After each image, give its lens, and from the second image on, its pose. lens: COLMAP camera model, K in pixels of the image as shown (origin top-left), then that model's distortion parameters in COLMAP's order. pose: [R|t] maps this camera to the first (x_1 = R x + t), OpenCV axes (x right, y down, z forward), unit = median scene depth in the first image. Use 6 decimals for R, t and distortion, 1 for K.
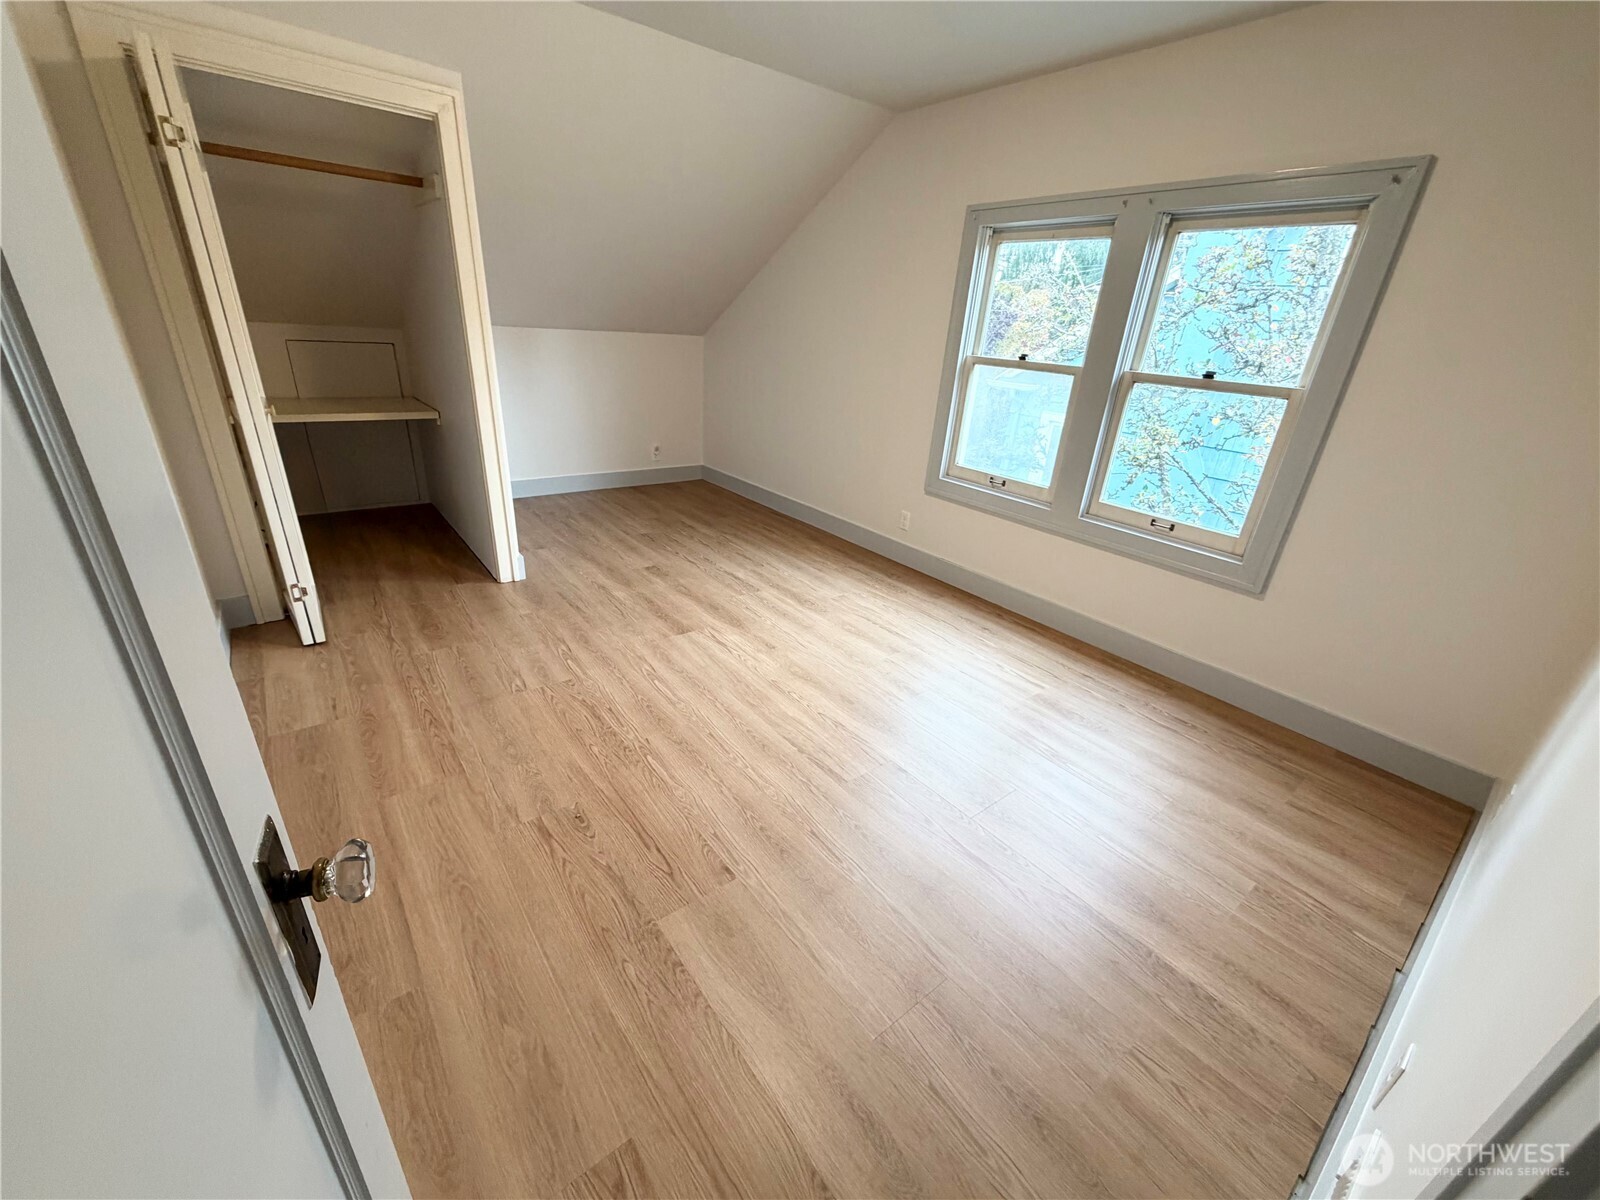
lens RADIAL K [[635.4, 0, 792.4], [0, 635.4, 604.0], [0, 0, 1]] dist [-0.001863, -0.000069]
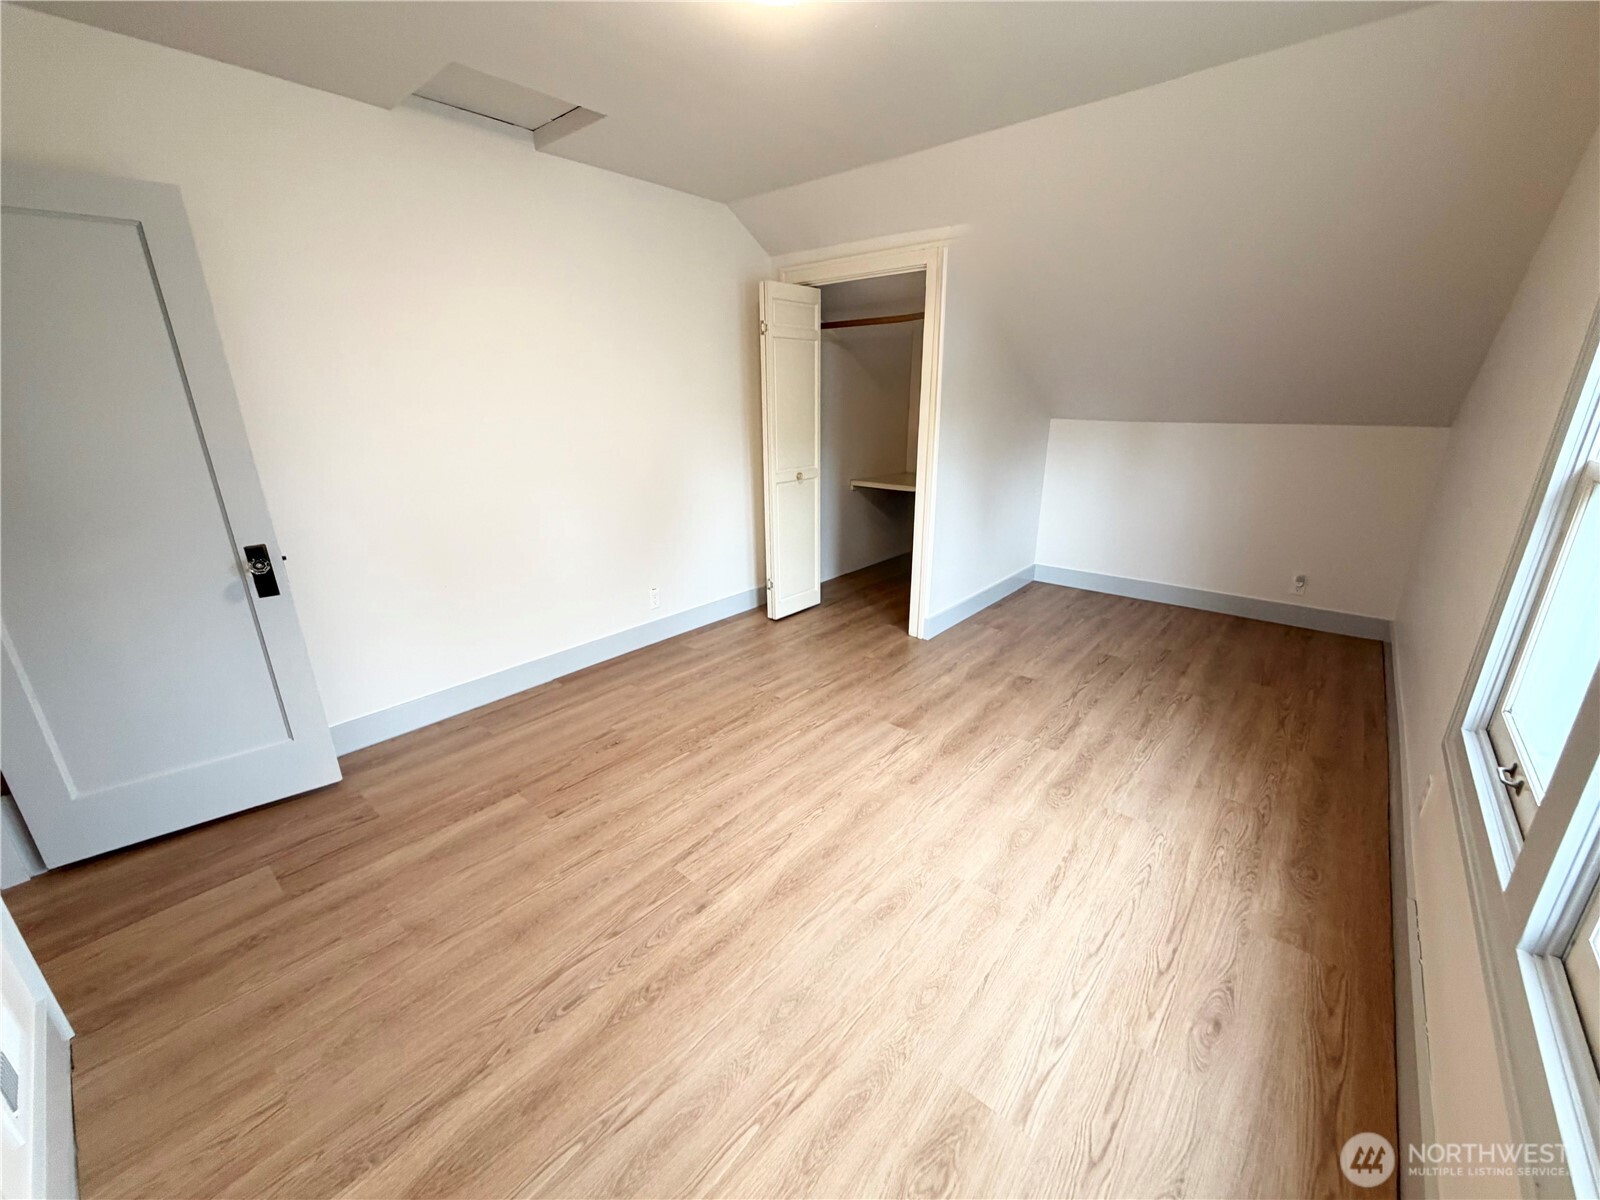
lens RADIAL K [[635.4, 0, 794.8], [0, 635.4, 602.6], [0, 0, 1]] dist [-0.001863, -0.000069]
pose [[0.195441, 0.242427, -0.950280, 0.609082], [-0.376523, 0.913256, 0.155543, -0.196829], [0.905557, 0.327403, 0.269767, 0.505731]]
